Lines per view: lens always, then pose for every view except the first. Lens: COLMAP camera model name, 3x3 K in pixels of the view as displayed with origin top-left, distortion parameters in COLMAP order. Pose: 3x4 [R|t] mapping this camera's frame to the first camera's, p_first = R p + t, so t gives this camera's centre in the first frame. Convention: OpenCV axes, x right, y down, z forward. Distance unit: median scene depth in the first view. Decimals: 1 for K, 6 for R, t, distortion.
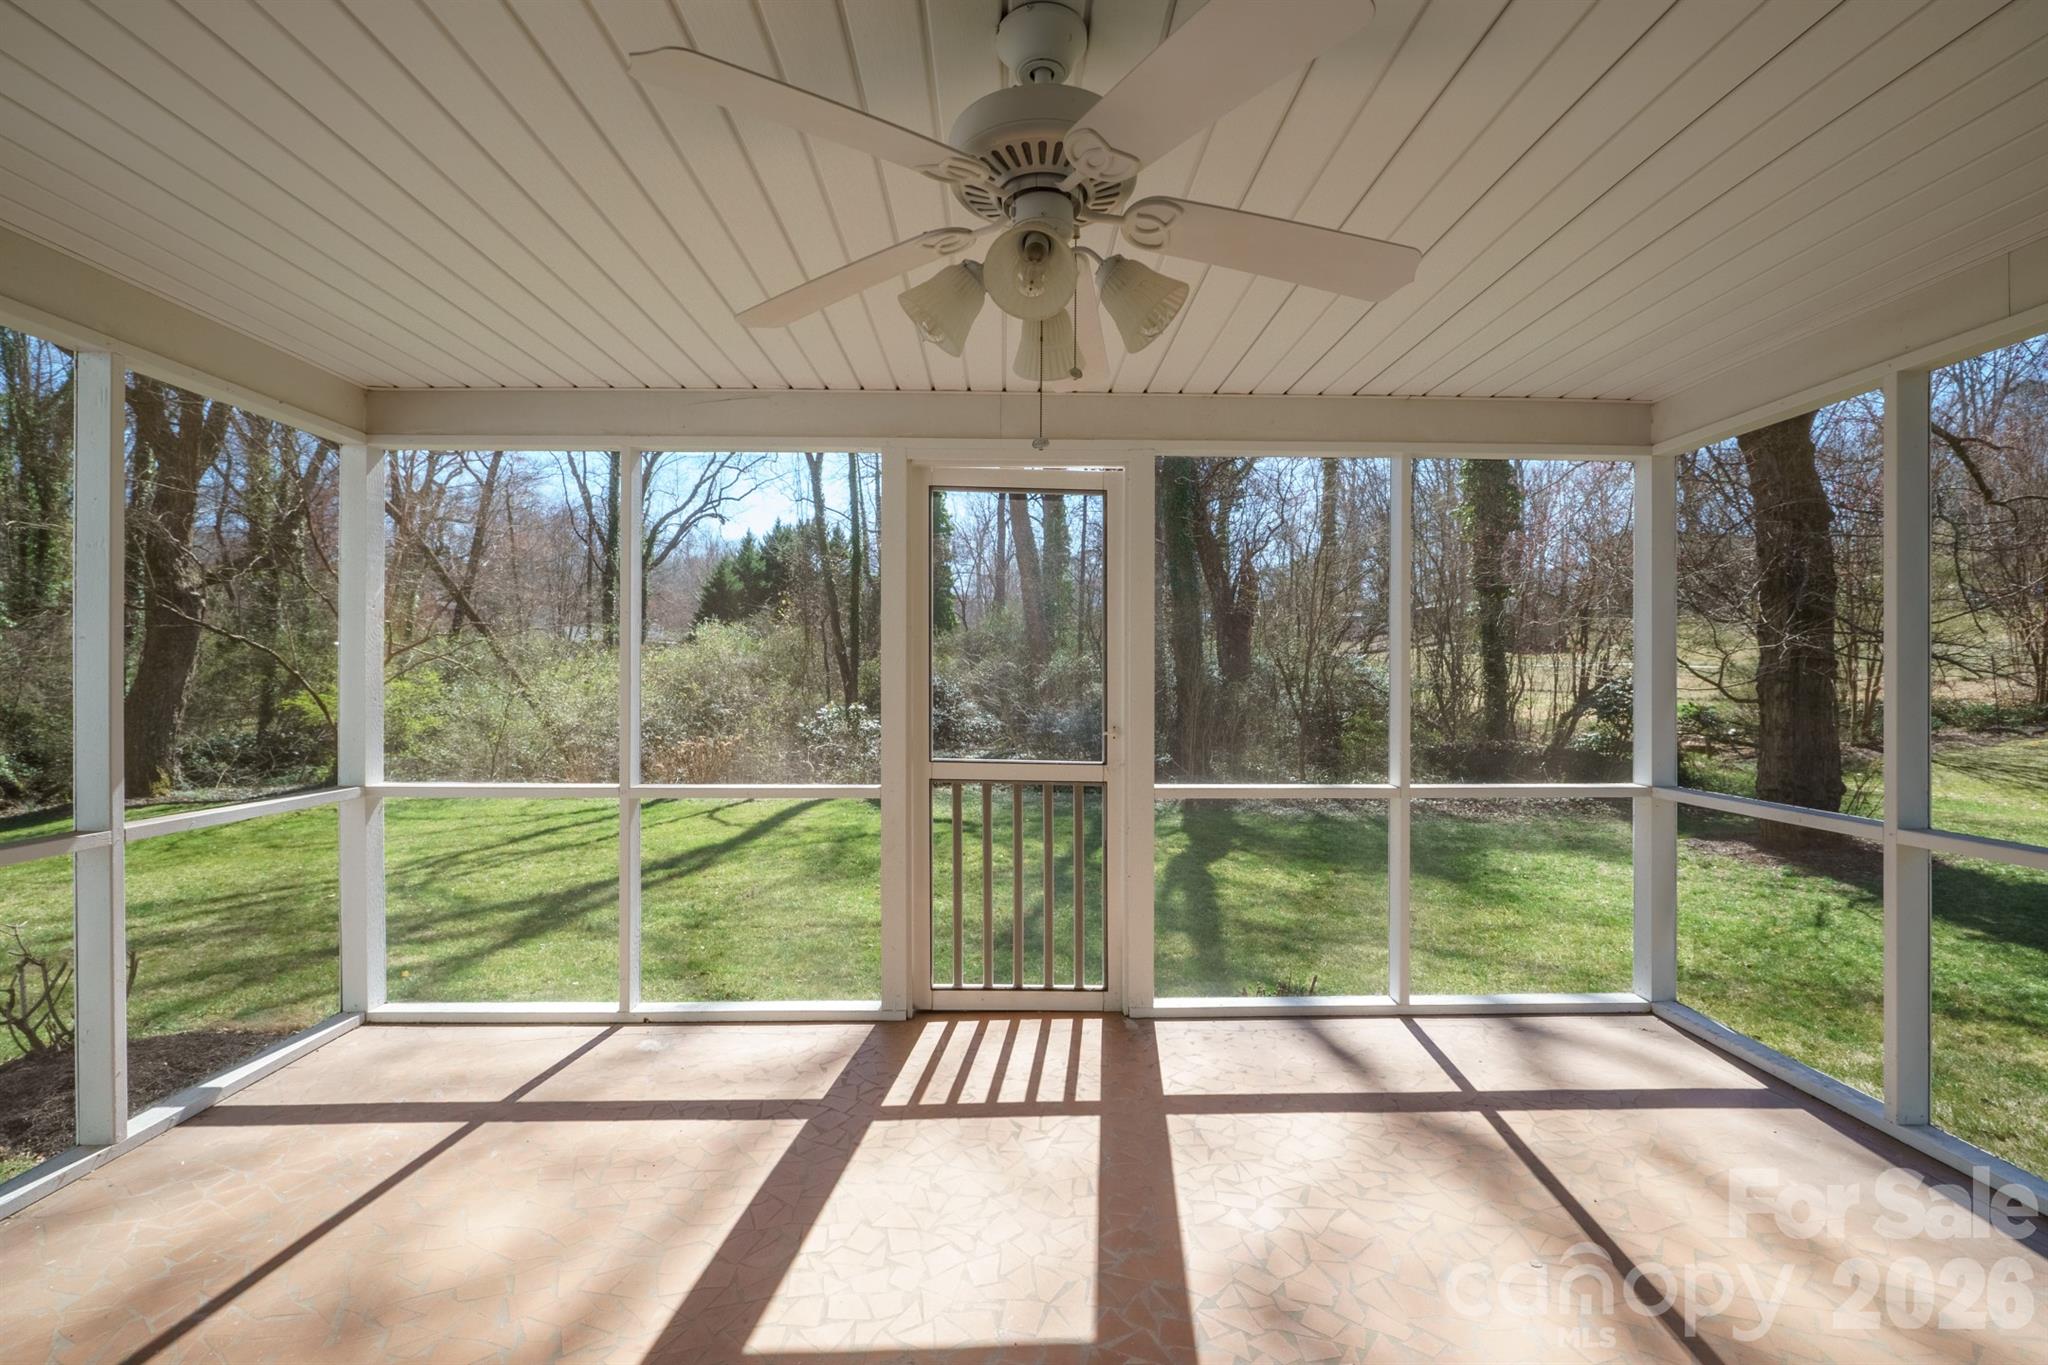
lens RADIAL K [[861.7, 0, 1023.8], [0, 861.7, 670.2], [0, 0, 1]] dist [-0.003940, -0.000803]
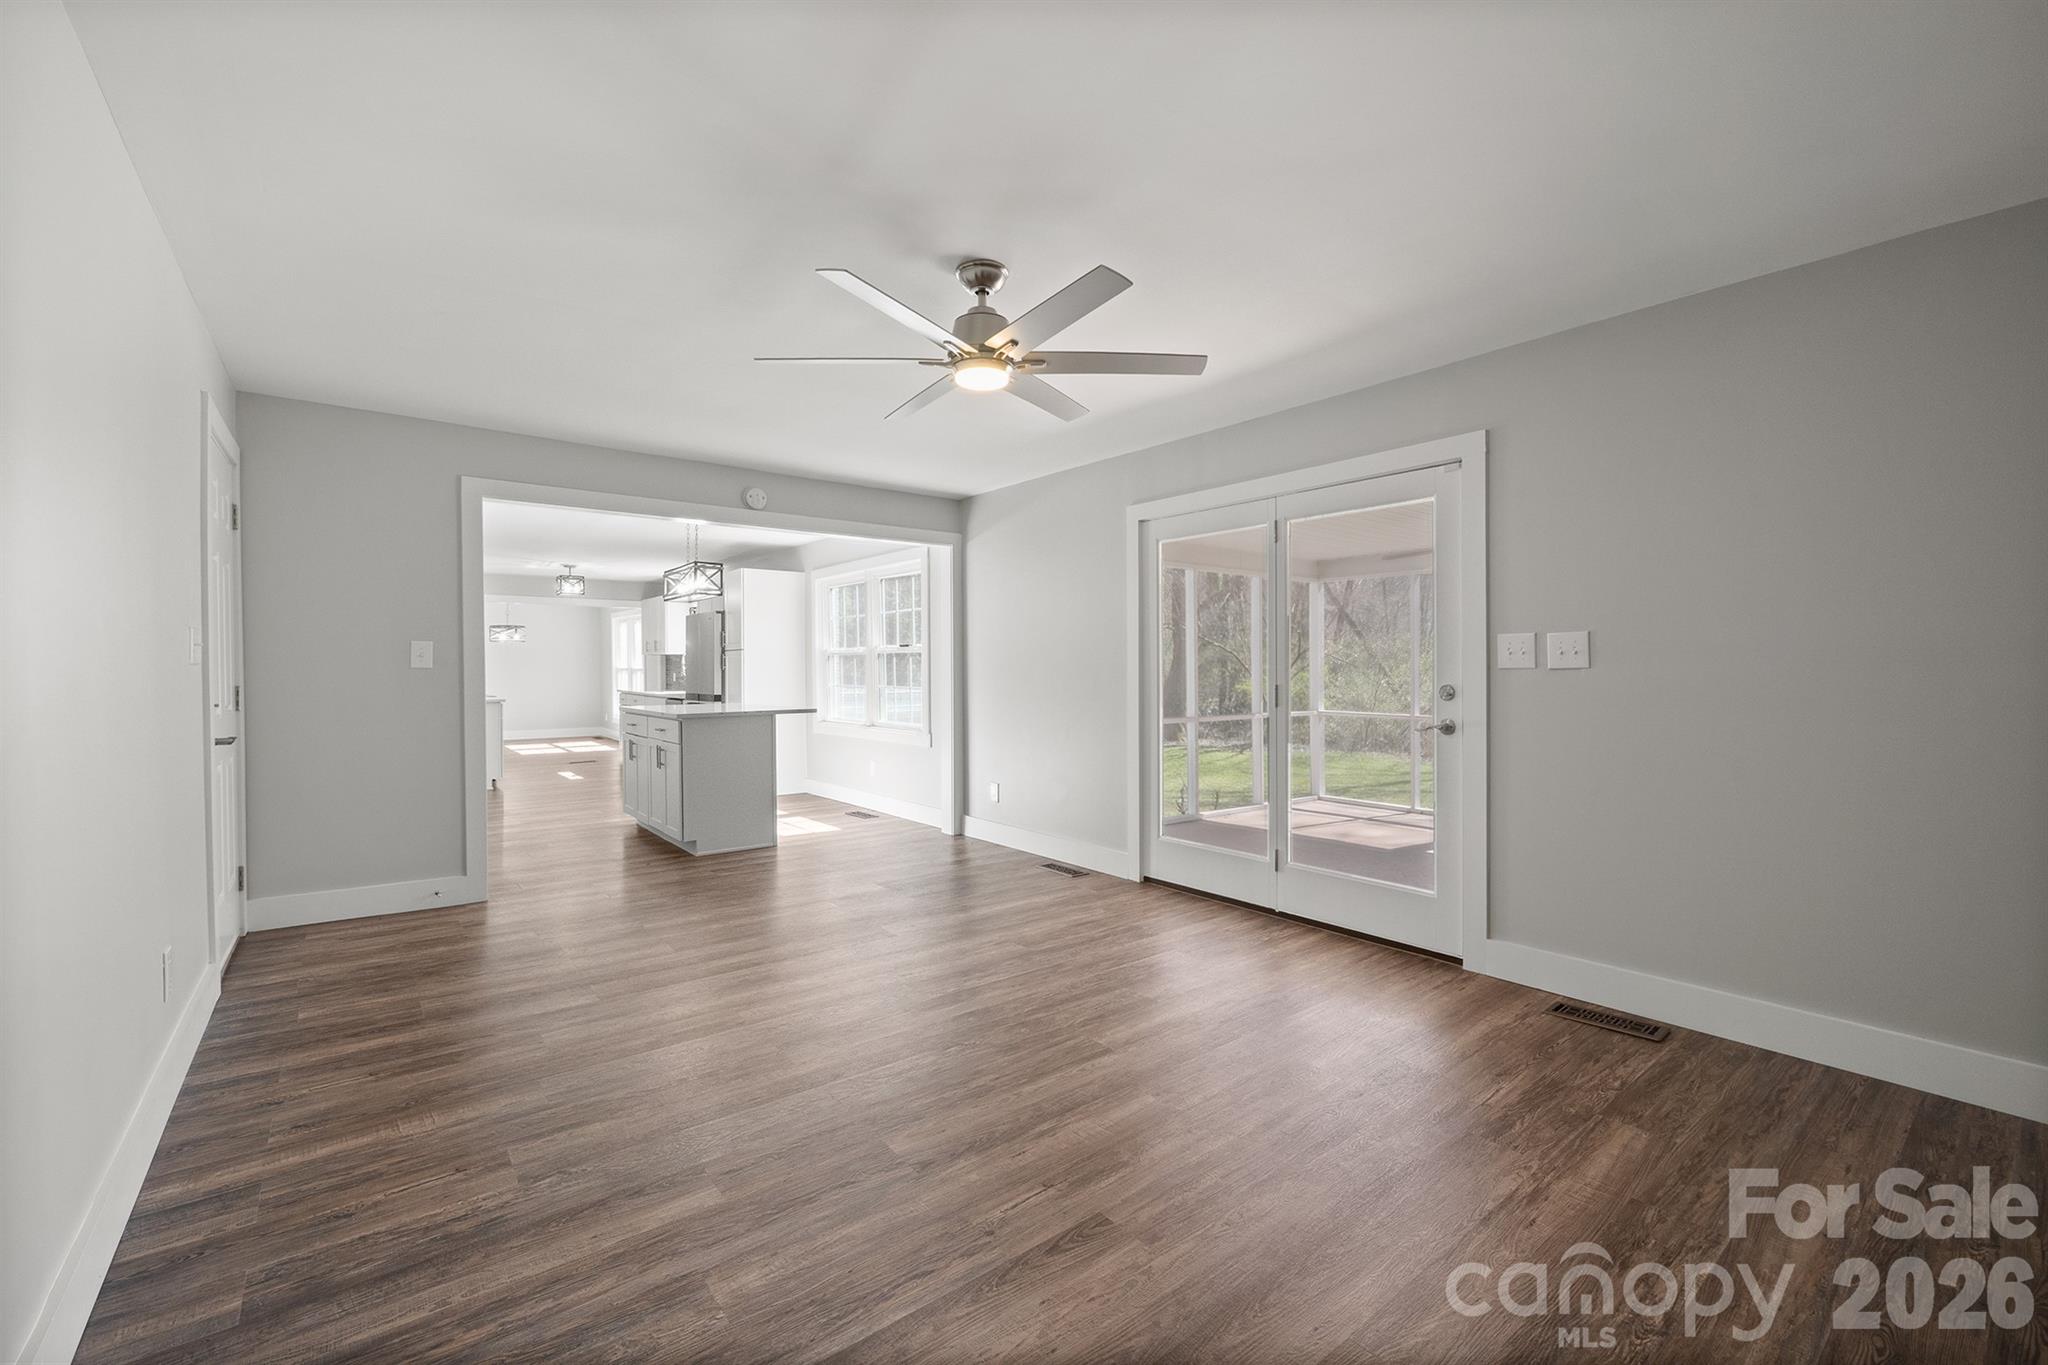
lens RADIAL K [[861.7, 0, 1023.8], [0, 861.7, 670.2], [0, 0, 1]] dist [-0.003940, -0.000803]
pose [[0.595865, 0.002091, -0.803082, 0.132747], [0.004823, 0.999969, 0.006182, -0.001460], [0.803070, -0.007557, 0.595837, -0.210694]]
